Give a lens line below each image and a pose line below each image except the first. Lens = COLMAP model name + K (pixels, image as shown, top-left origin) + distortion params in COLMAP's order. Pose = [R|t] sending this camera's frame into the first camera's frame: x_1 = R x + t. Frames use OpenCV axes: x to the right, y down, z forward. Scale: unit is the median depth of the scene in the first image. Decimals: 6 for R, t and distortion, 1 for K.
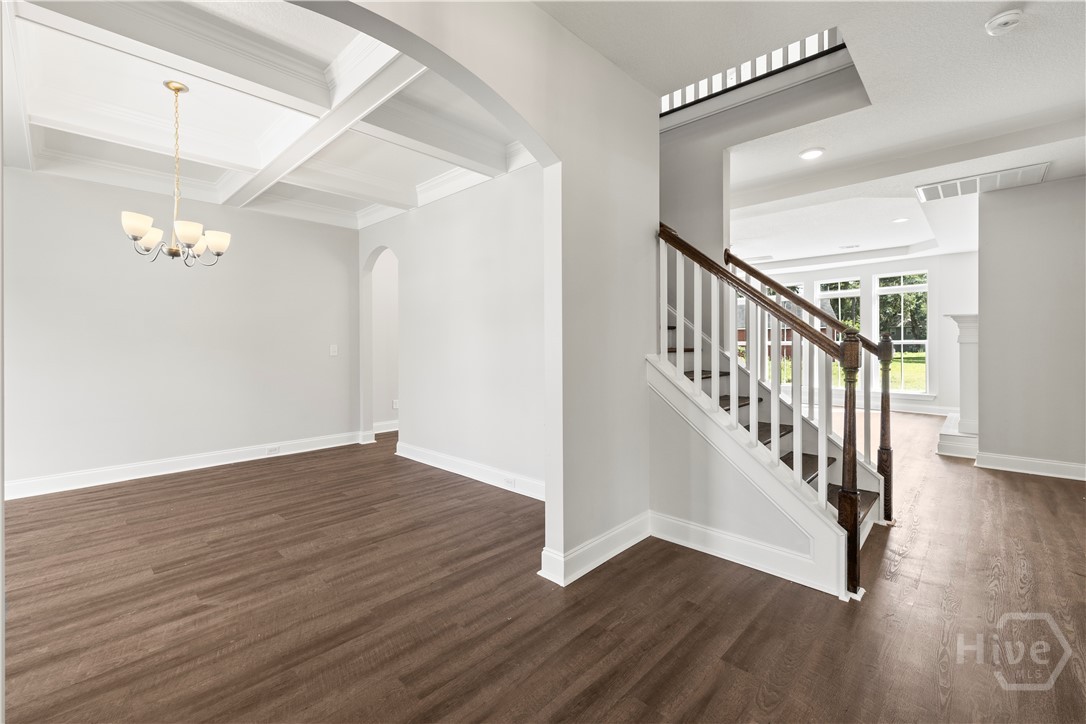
lens RADIAL K [[458.8, 0, 542.8], [0, 458.8, 344.8], [0, 0, 1]] dist [-0.001821, 0.001166]
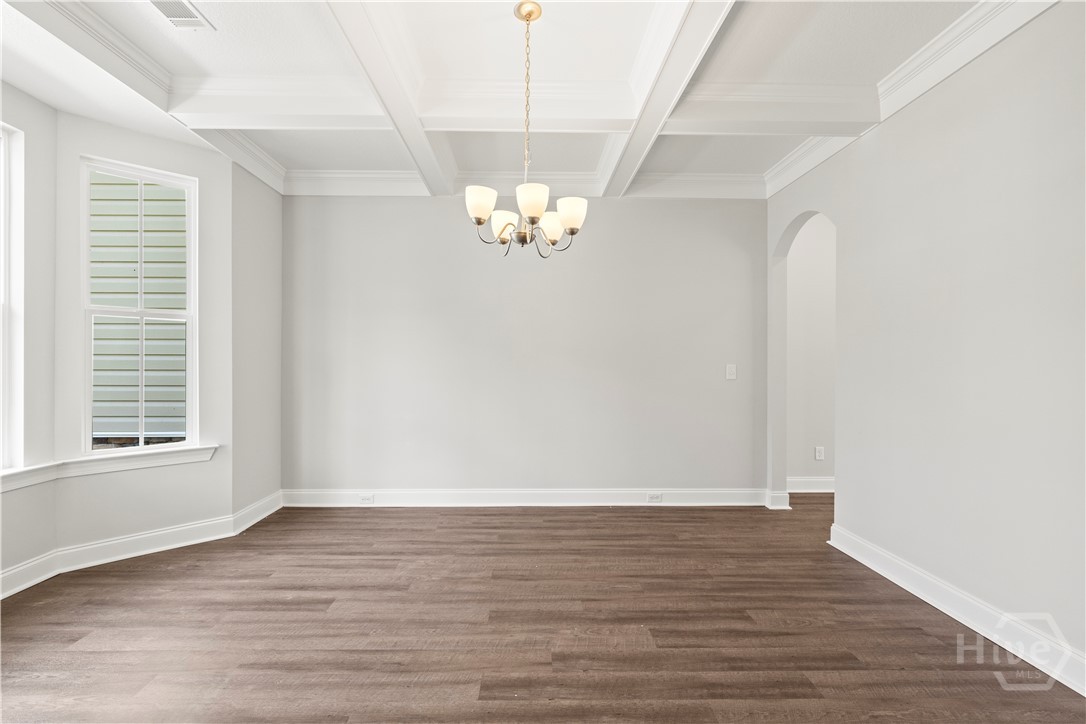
lens RADIAL K [[495.3, 0, 537.5], [0, 495.3, 361.2], [0, 0, 1]] dist [-0.000333, -0.000410]
pose [[0.701722, 0.004407, -0.712437, -0.214746], [-0.007378, 0.999972, -0.001081, -0.002753], [0.712413, 0.006015, 0.701735, 0.443692]]
